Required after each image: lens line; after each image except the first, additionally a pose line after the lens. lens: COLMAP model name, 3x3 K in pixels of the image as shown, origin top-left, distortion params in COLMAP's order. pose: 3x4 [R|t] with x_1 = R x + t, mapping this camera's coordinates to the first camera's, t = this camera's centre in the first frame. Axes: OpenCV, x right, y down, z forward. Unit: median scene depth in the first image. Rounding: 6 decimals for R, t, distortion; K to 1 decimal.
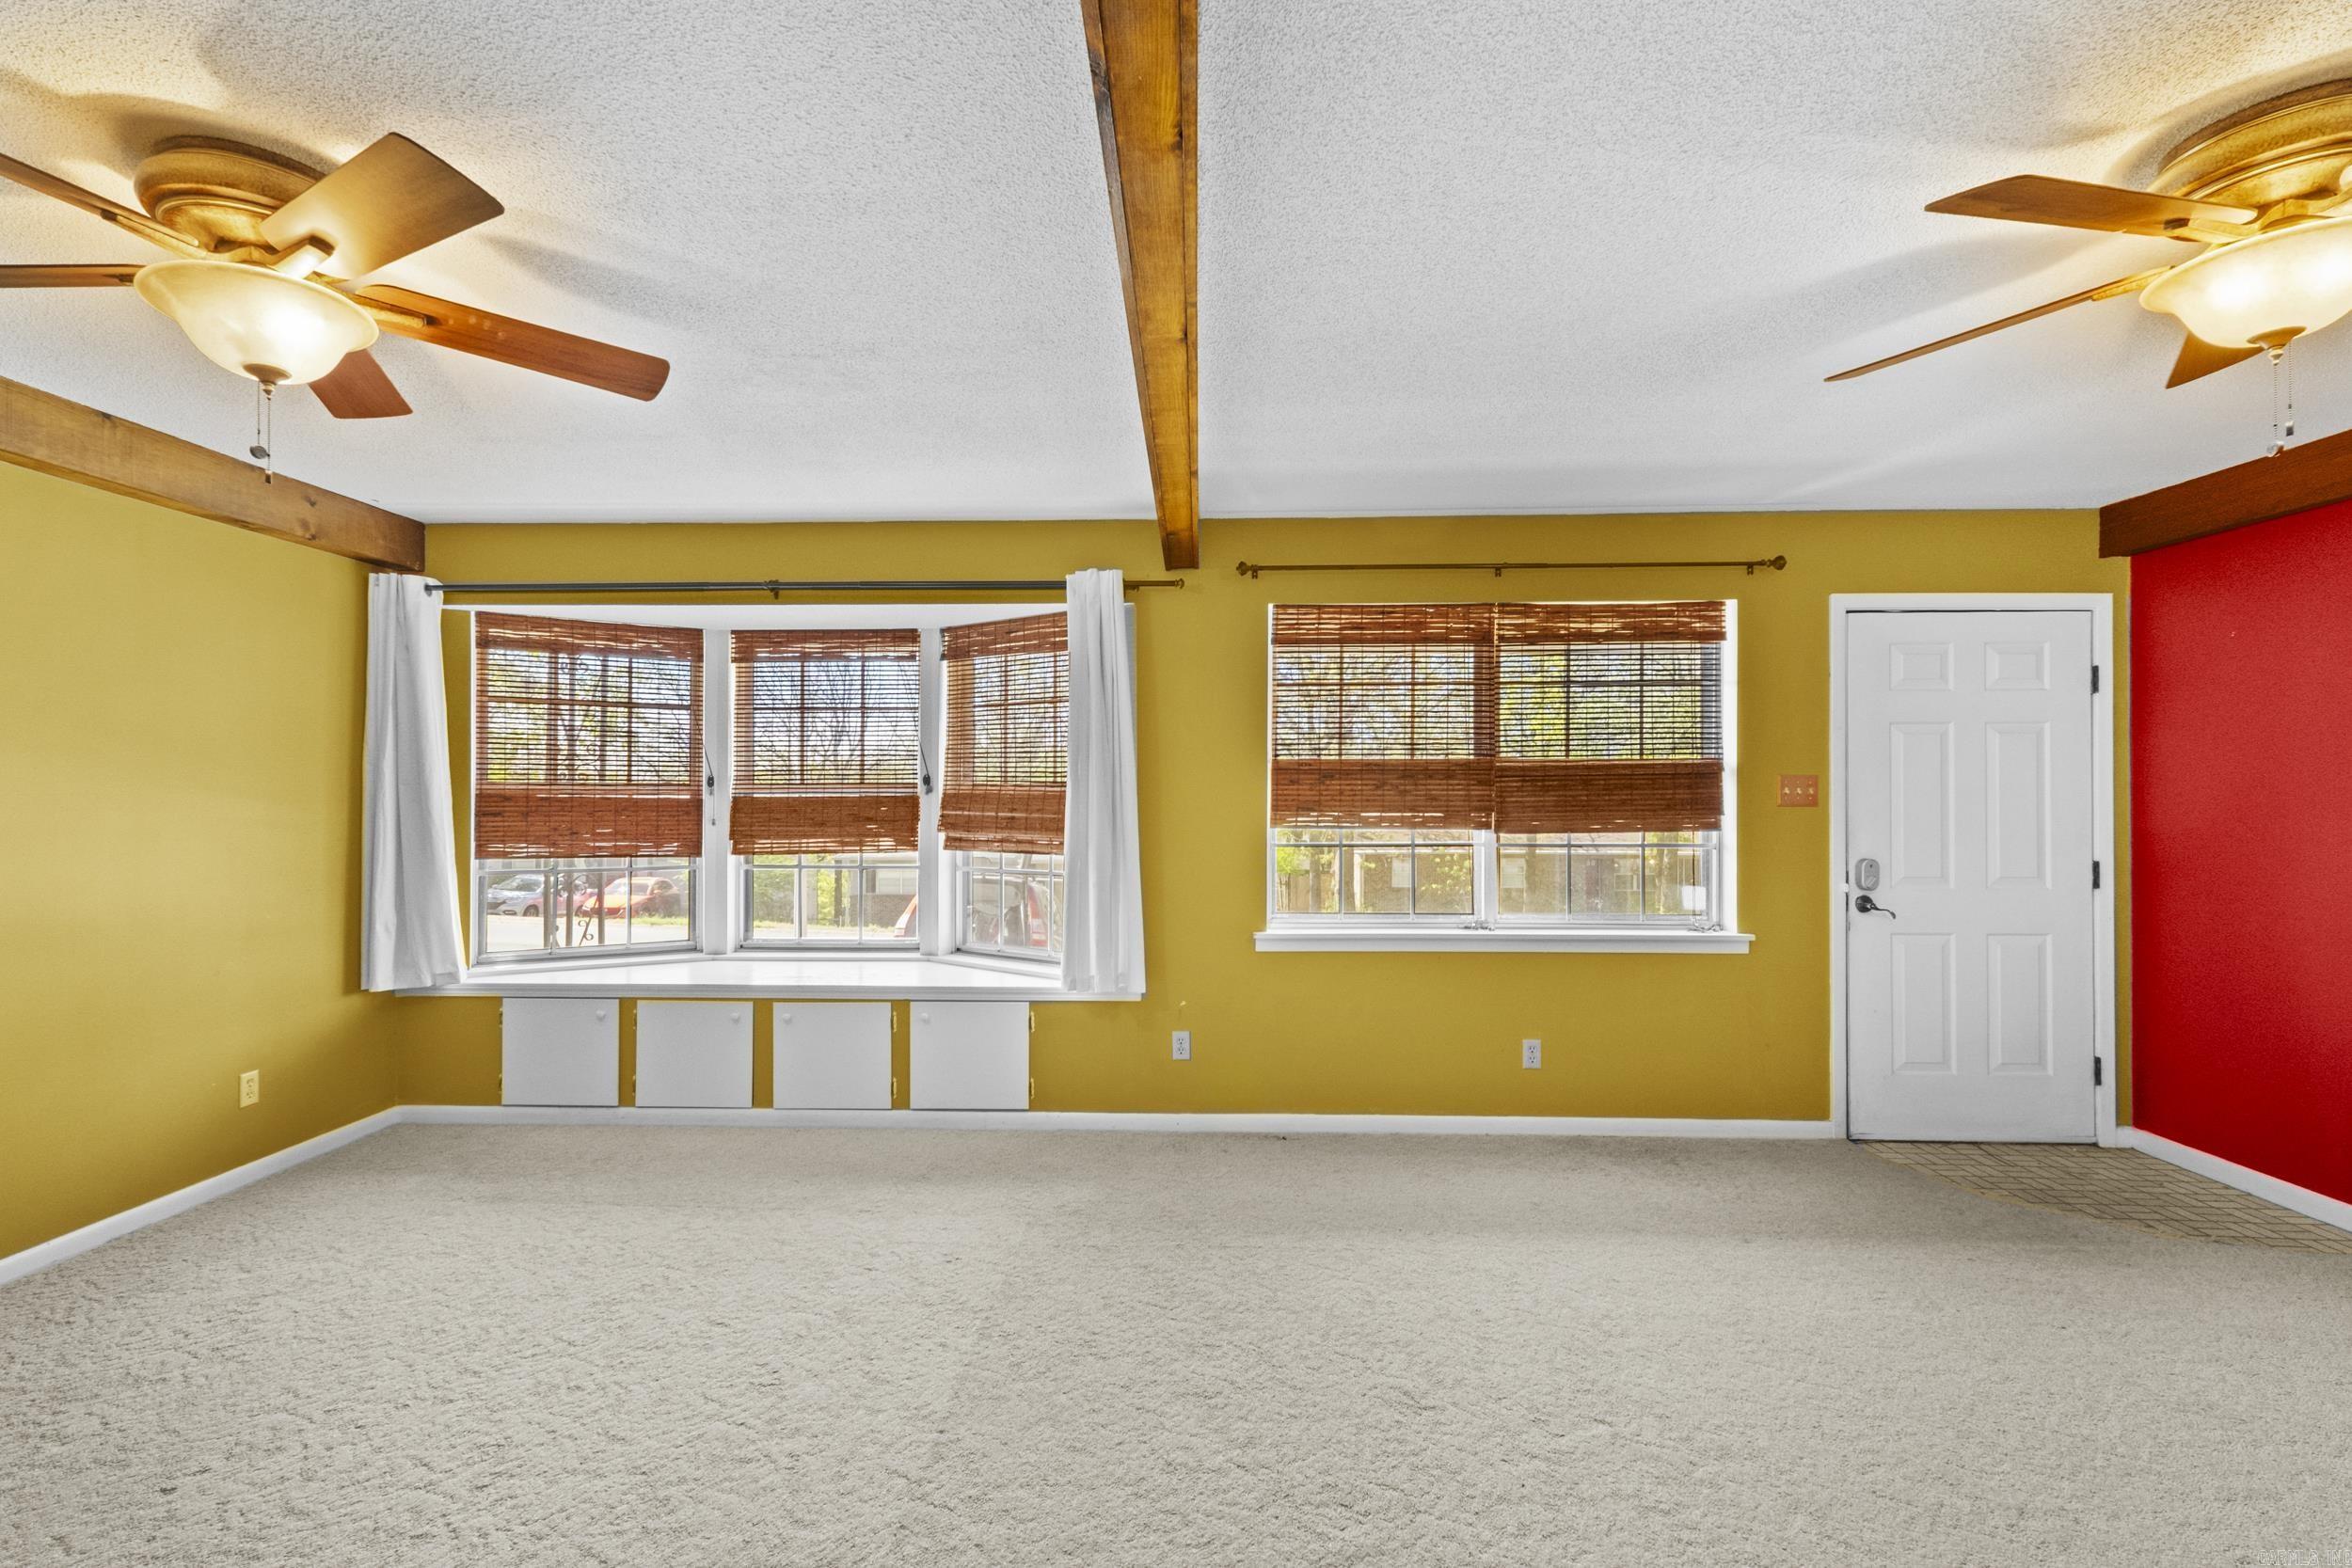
lens RADIAL K [[1033.6, 0, 1162.2], [0, 1033.6, 783.0], [0, 0, 1]] dist [0.005383, 0.000486]
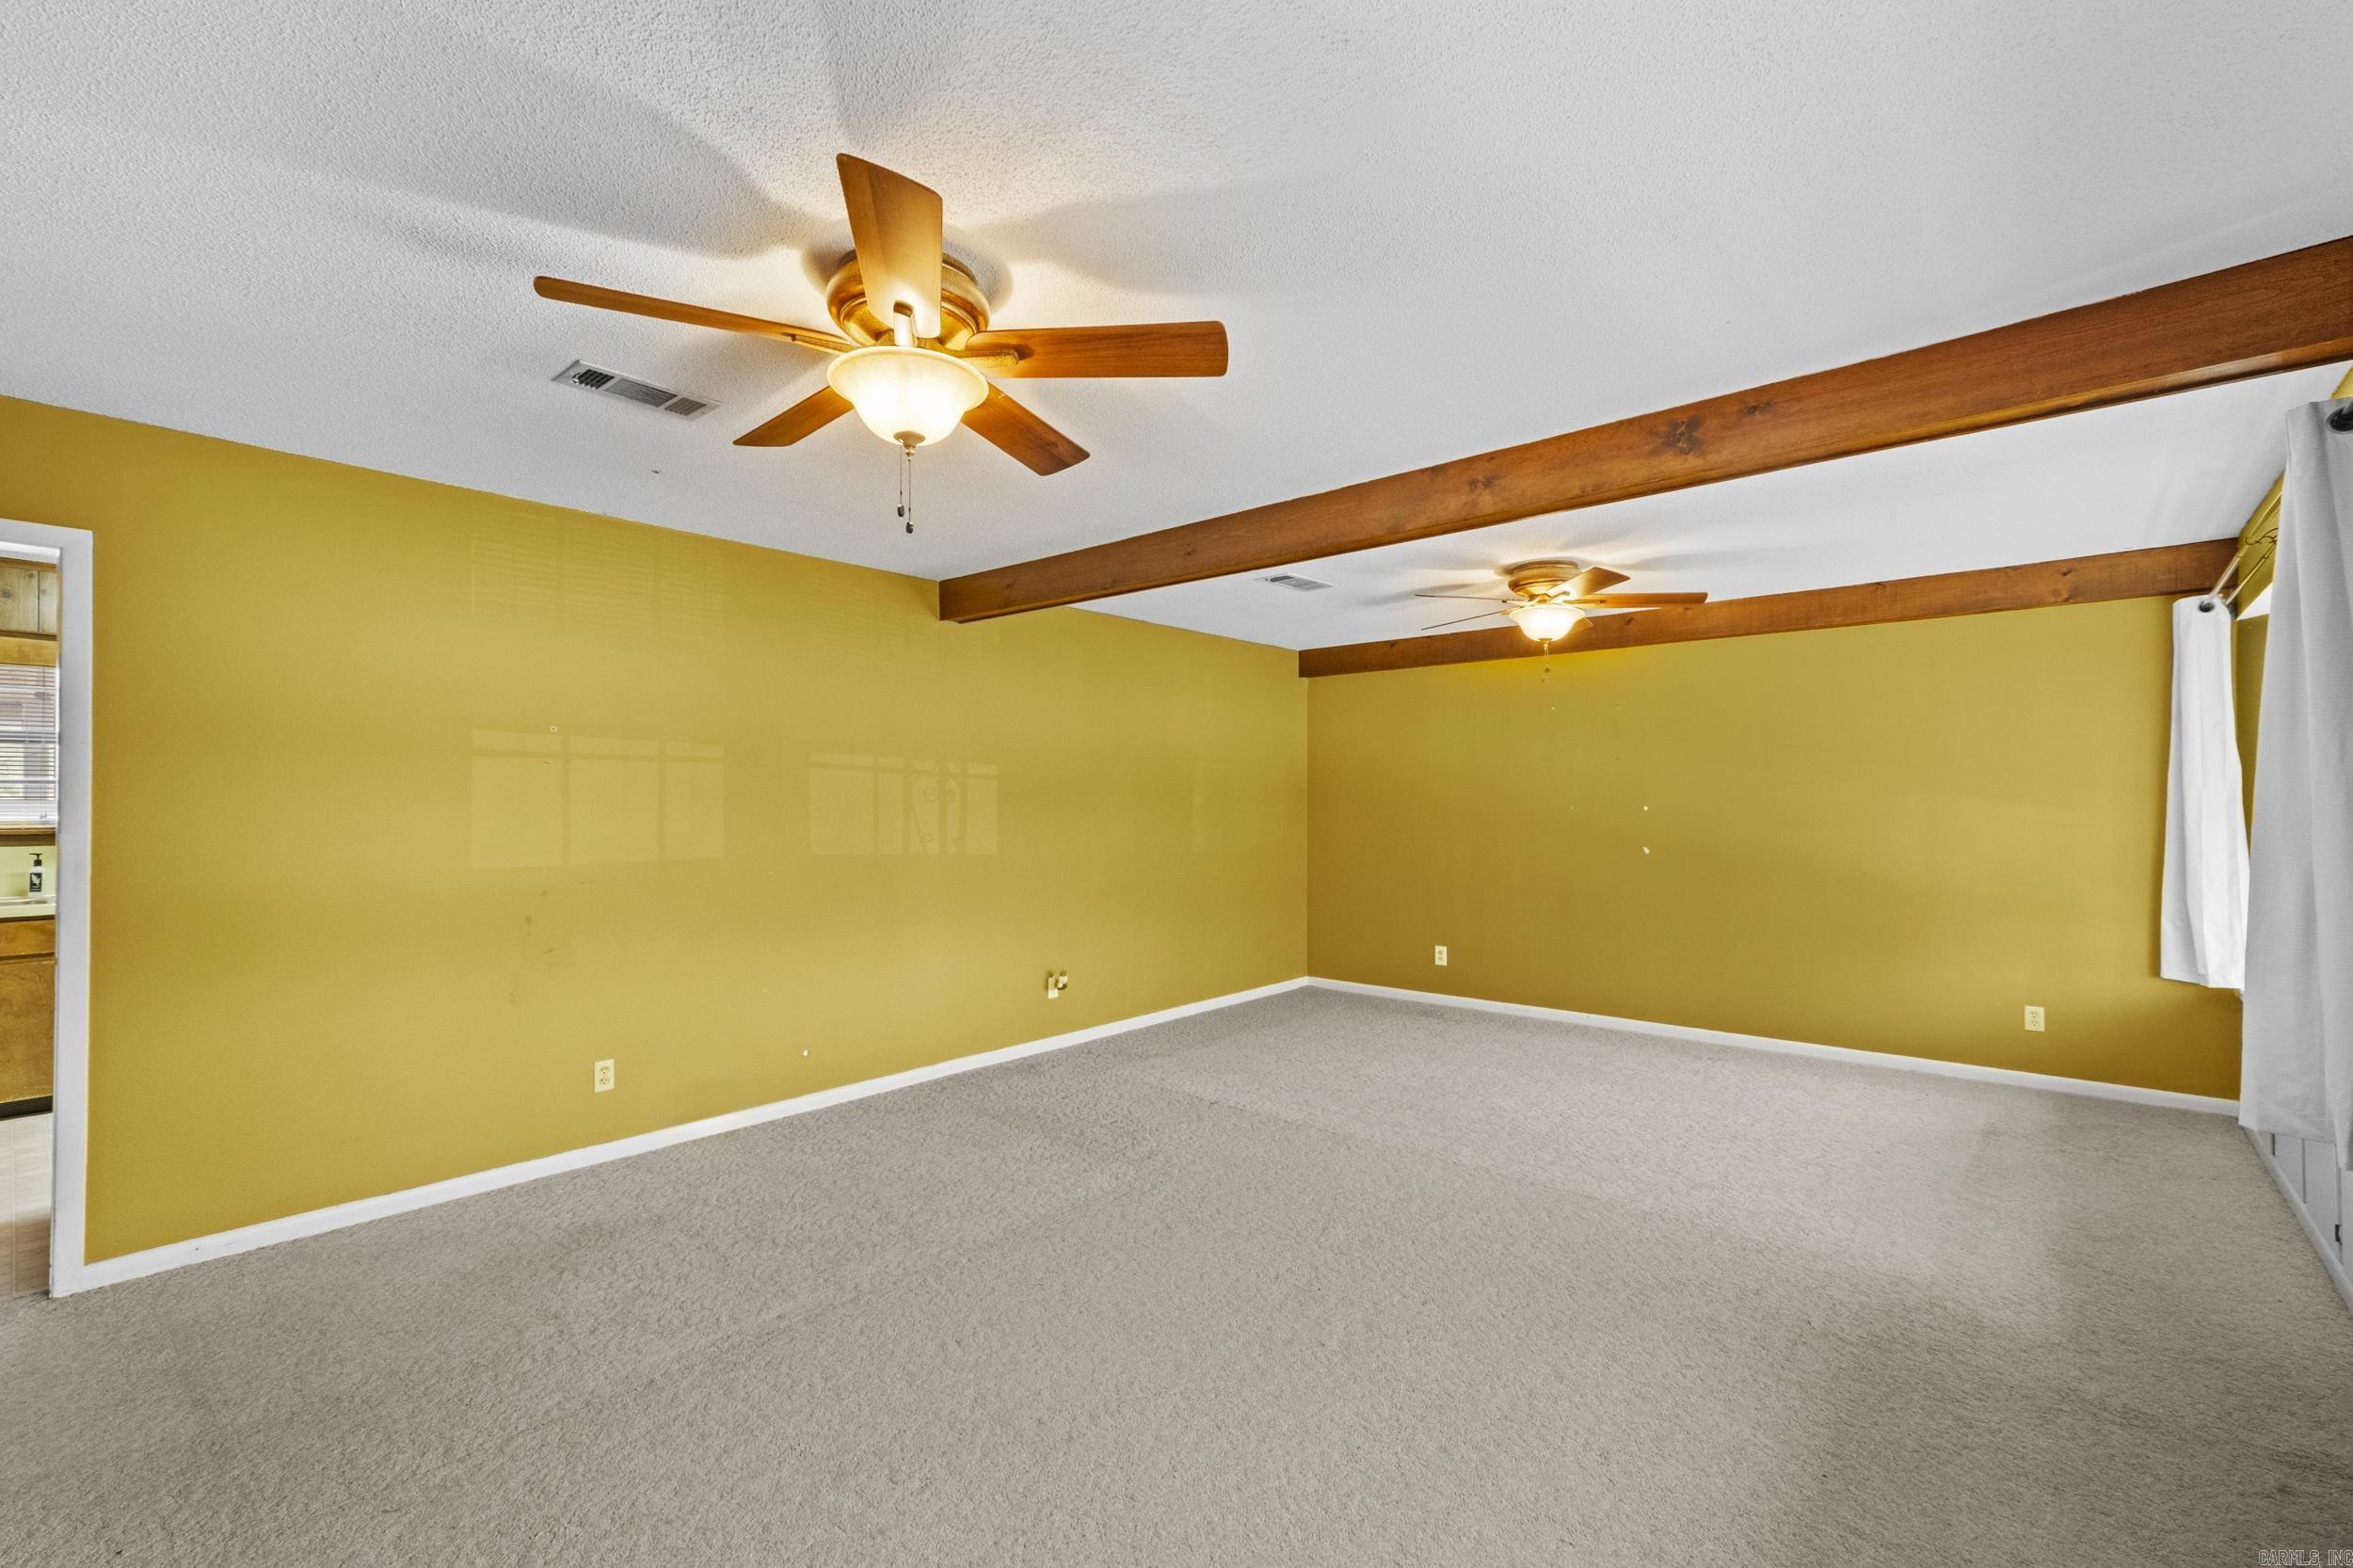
lens RADIAL K [[1011.5, 0, 1160.4], [0, 1011.5, 770.3], [0, 0, 1]] dist [0.006697, 0.000587]
pose [[-0.634504, -0.027003, -0.772448, 0.767232], [0.008245, 0.999096, -0.041698, 0.013186], [0.772876, -0.032826, -0.633708, 0.845310]]
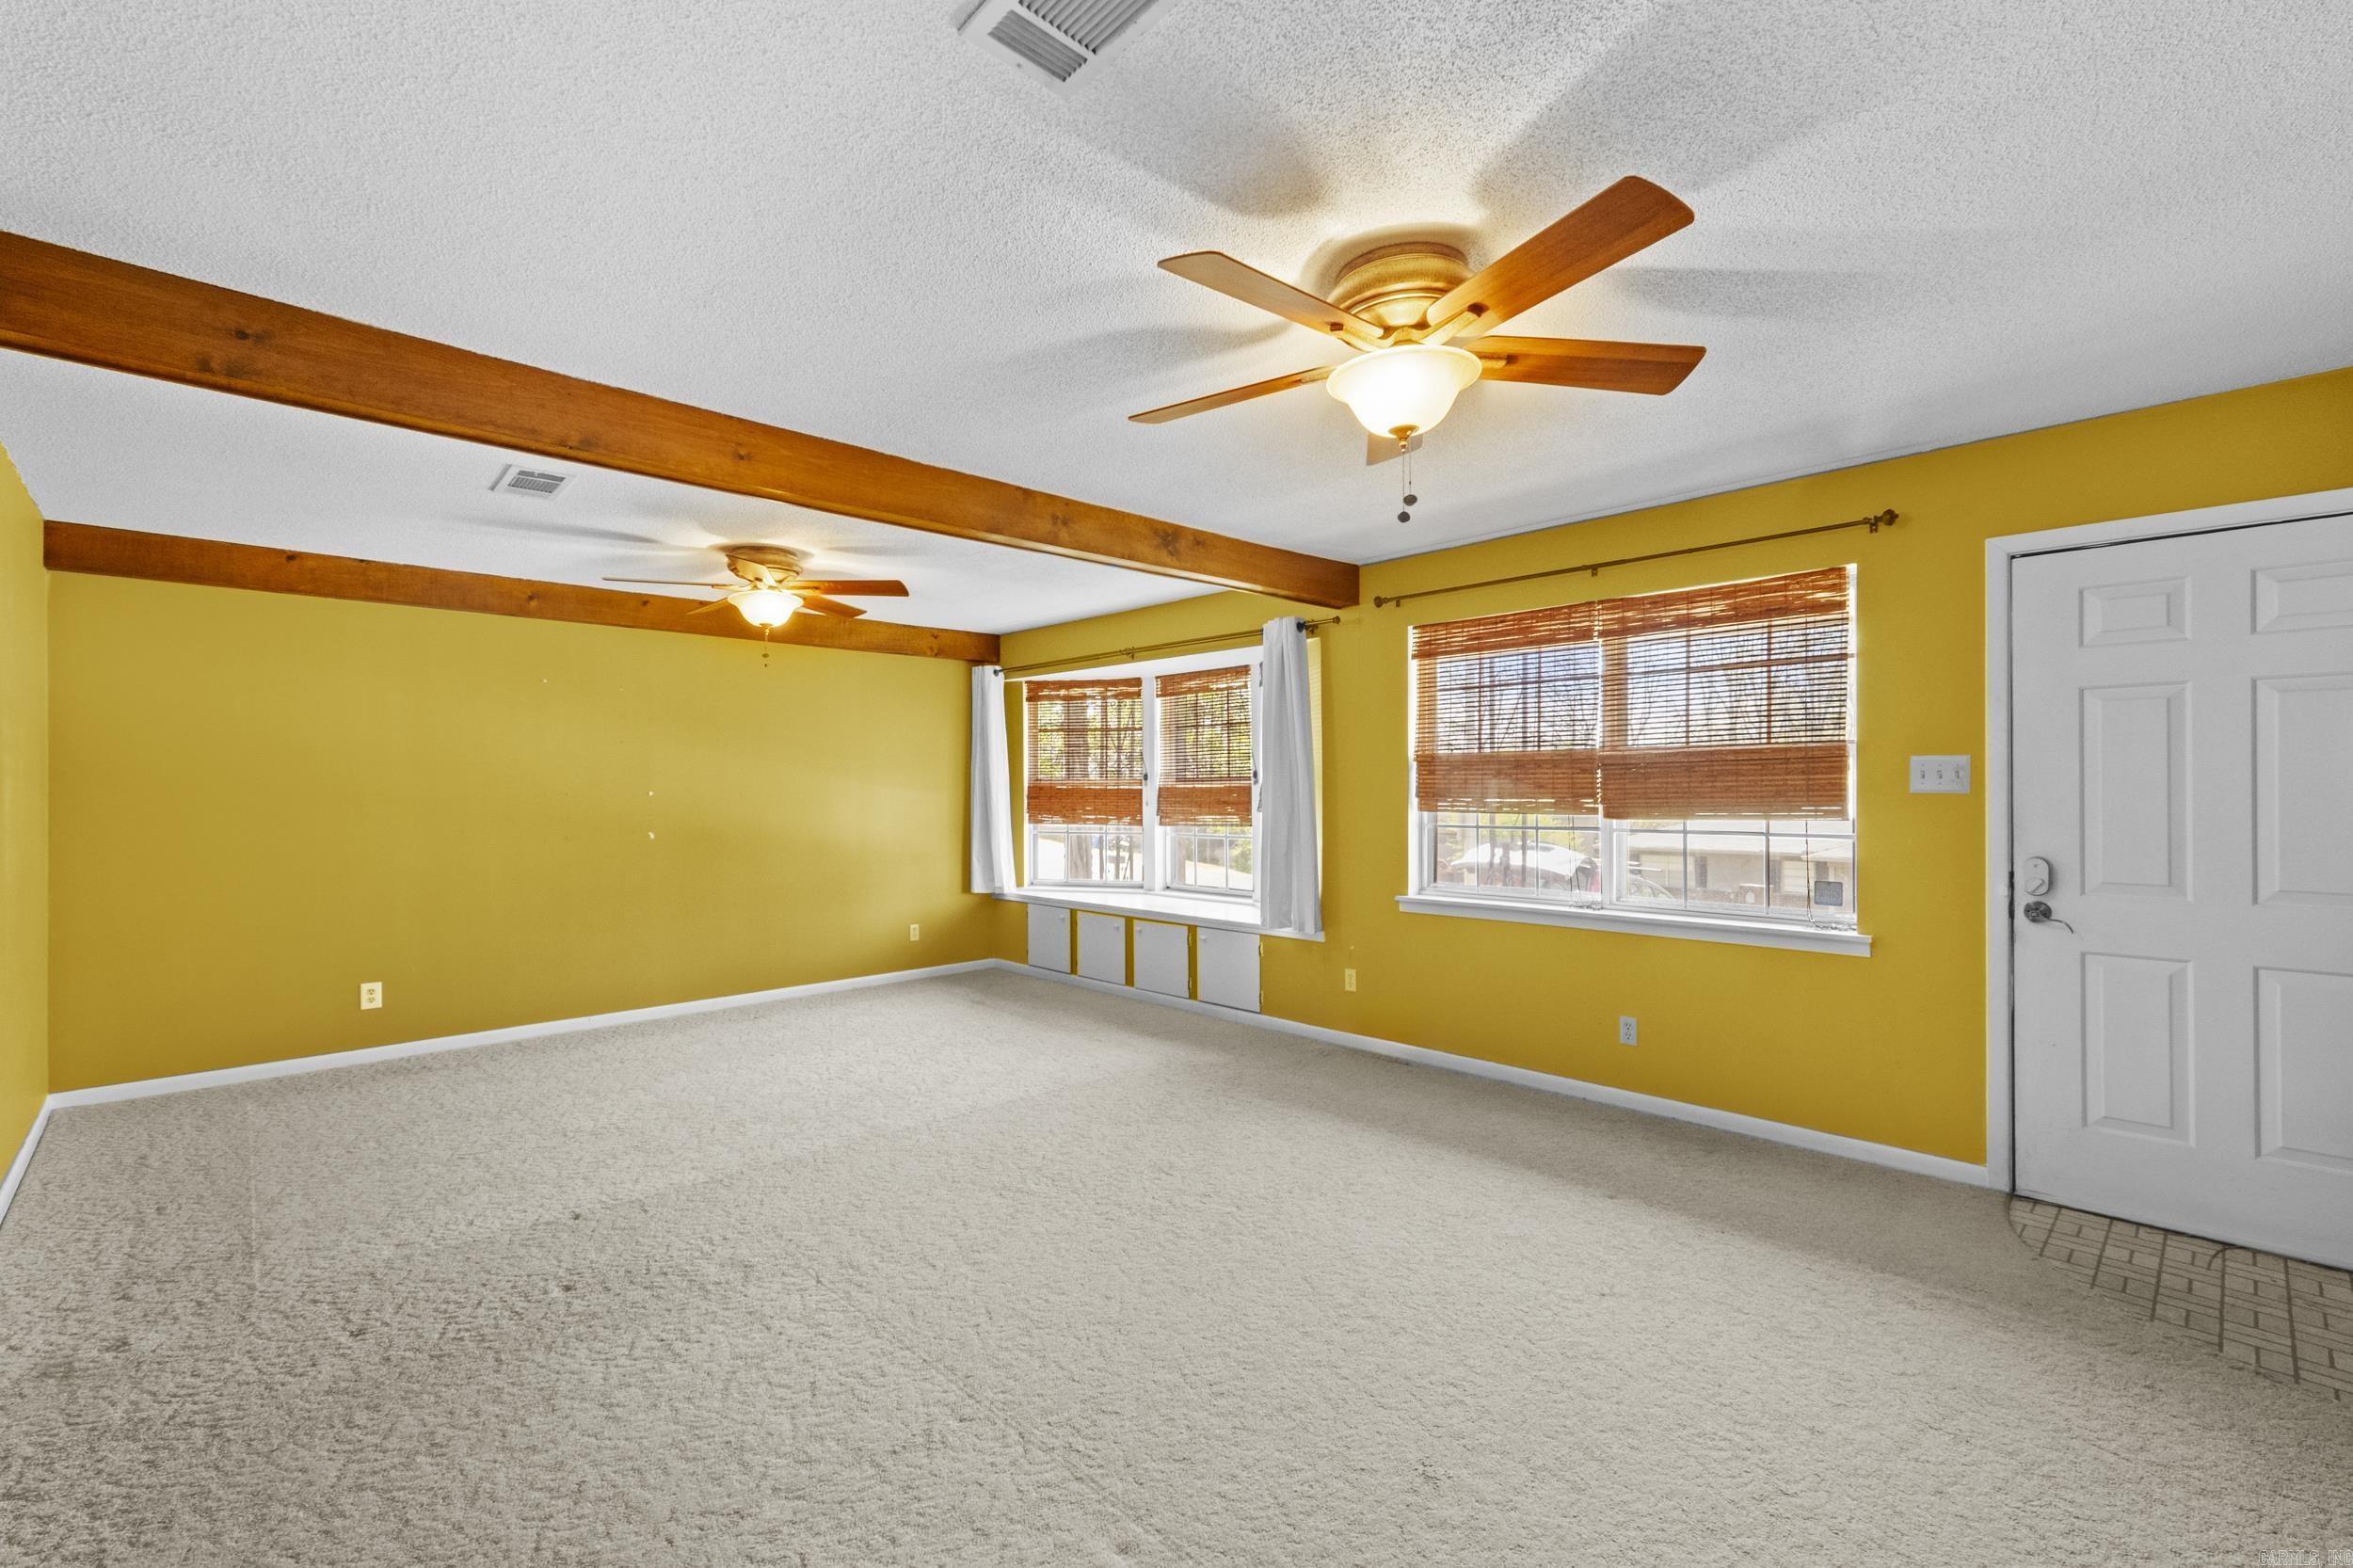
lens RADIAL K [[1011.5, 0, 1160.4], [0, 1011.5, 770.3], [0, 0, 1]] dist [0.006697, 0.000587]
pose [[0.712926, -0.015987, -0.701057, 0.734149], [0.013878, 0.999866, -0.008688, 0.002450], [0.701102, -0.003535, 0.713053, -0.055481]]
